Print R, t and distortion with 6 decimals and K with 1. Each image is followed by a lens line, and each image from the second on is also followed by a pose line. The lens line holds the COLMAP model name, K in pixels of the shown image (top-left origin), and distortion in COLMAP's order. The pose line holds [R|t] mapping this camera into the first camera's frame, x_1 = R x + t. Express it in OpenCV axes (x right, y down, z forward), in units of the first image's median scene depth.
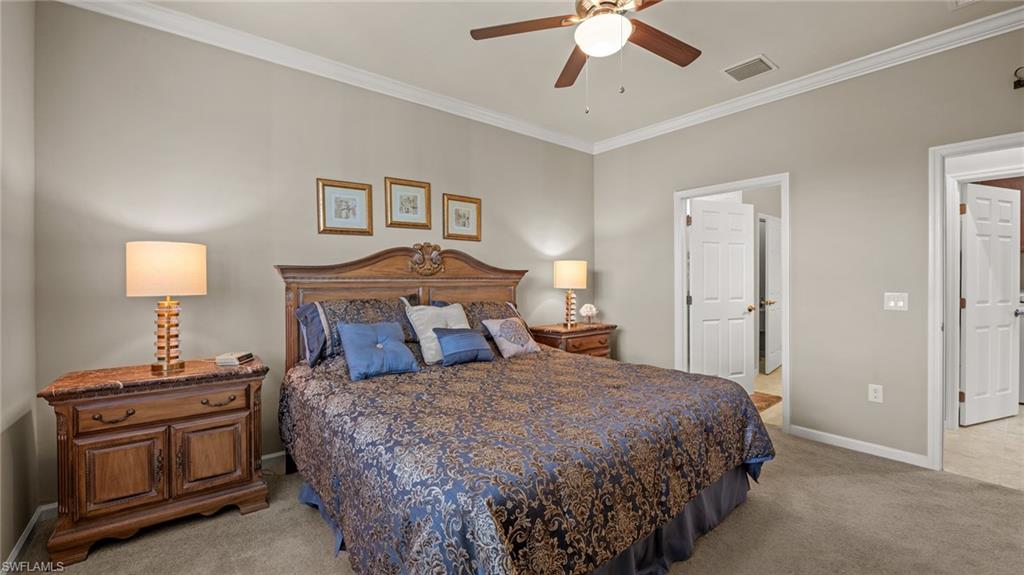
lens RADIAL K [[400.8, 0, 507.3], [0, 400.8, 281.8], [0, 0, 1]] dist [-0.027661, -0.000347]
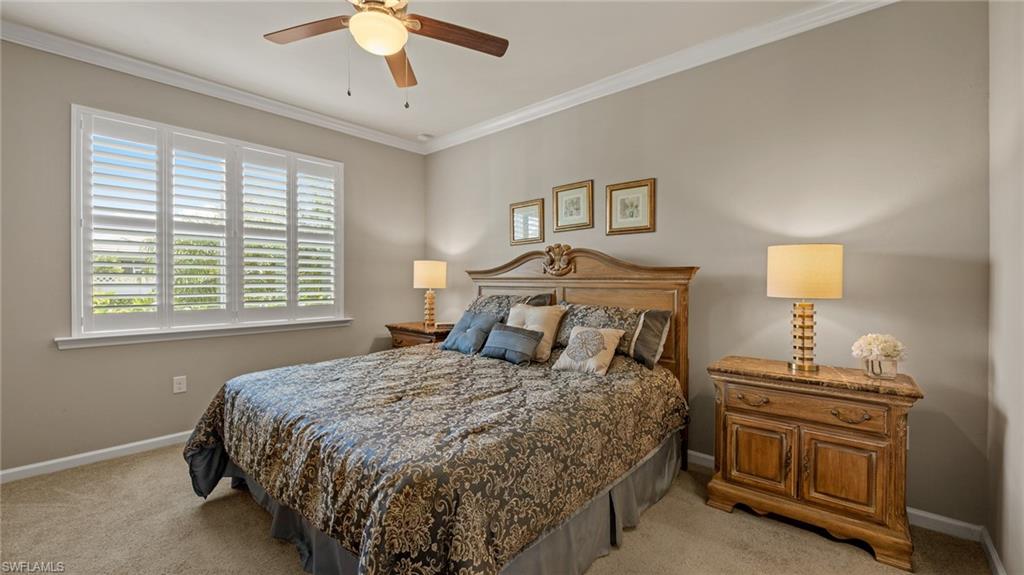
lens RADIAL K [[424.6, 0, 503.4], [0, 424.6, 284.4], [0, 0, 1]] dist [0.000013, 0.000057]
pose [[0.162499, 0.010543, -0.986652, 0.742593], [-0.007599, 0.999927, 0.009433, -0.003076], [0.986679, 0.005965, 0.162567, 0.595246]]
